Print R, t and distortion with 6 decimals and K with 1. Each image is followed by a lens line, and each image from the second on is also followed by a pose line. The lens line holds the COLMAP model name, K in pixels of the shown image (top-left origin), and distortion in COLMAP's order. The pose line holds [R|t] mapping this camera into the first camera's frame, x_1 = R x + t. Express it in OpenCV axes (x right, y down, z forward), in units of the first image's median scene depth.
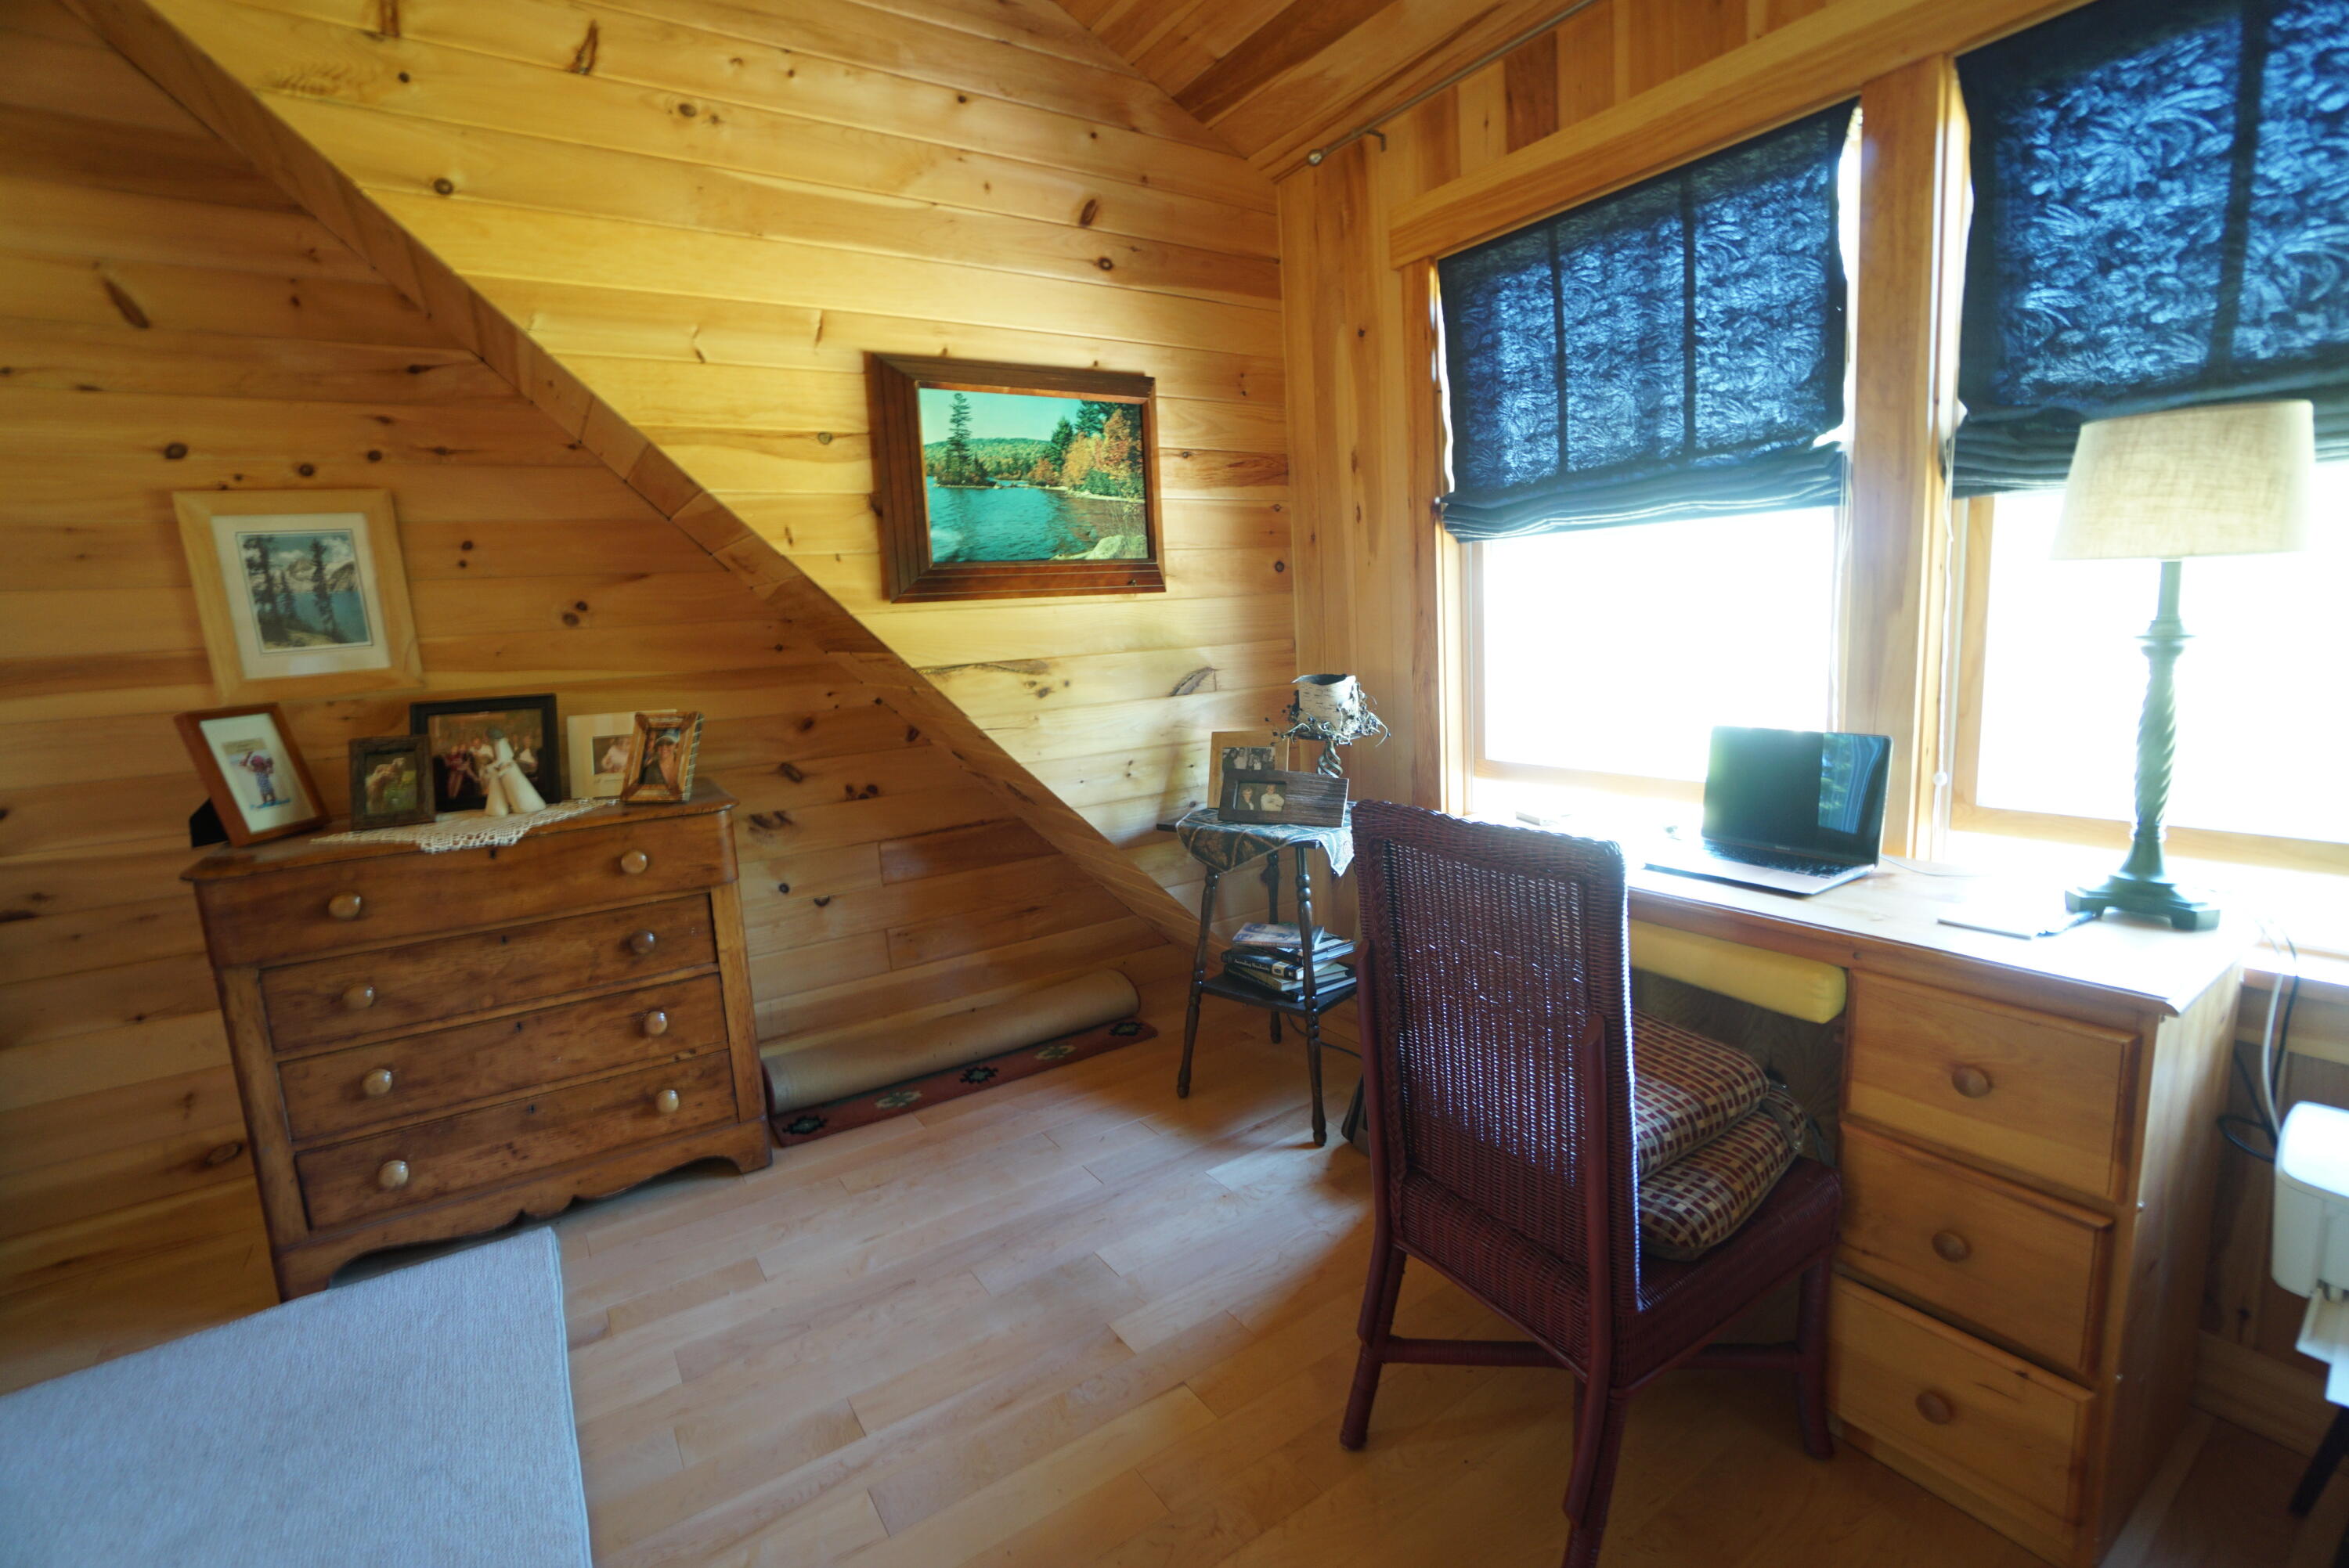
lens RADIAL K [[1061.2, 0, 1183.4], [0, 1061.2, 780.5], [0, 0, 1]] dist [-0.055969, 0.021599]
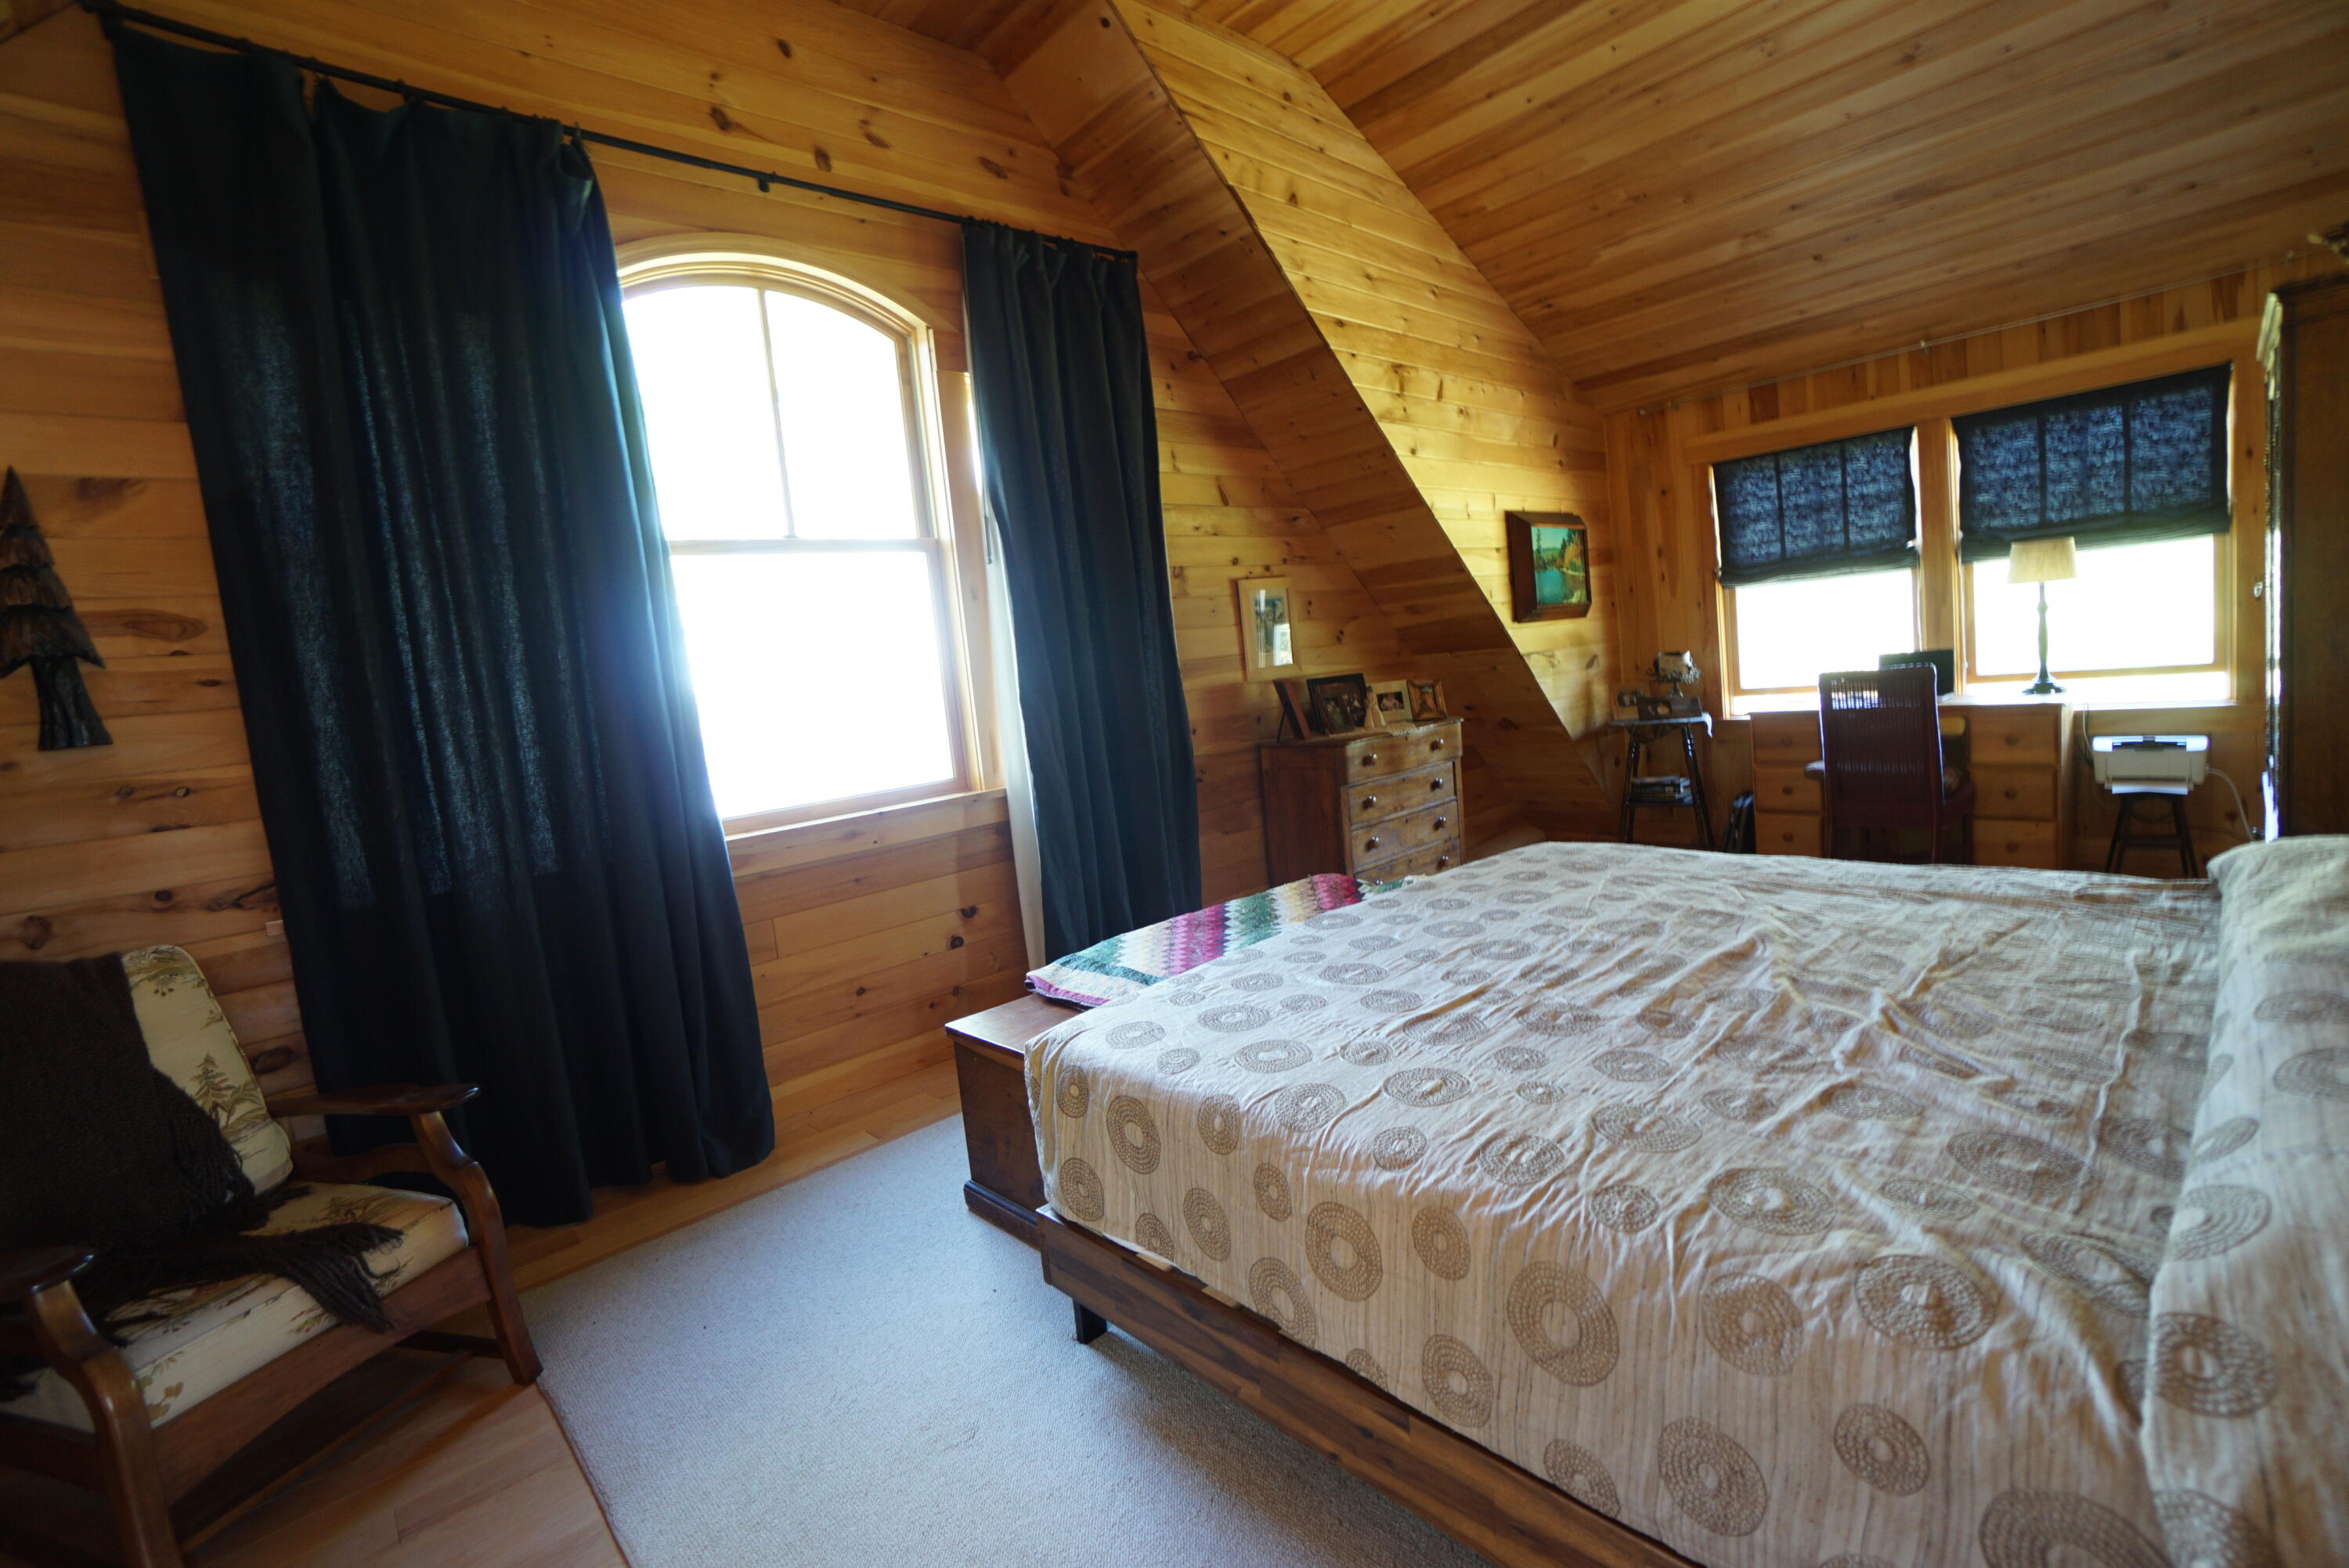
lens RADIAL K [[1061.2, 0, 1205.7], [0, 1061.2, 777.7], [0, 0, 1]] dist [-0.055969, 0.021599]
pose [[0.982819, -0.066857, 0.172035, -1.516789], [0.077542, 0.995407, -0.056151, 0.255230], [-0.167491, 0.068527, 0.983489, -1.170846]]
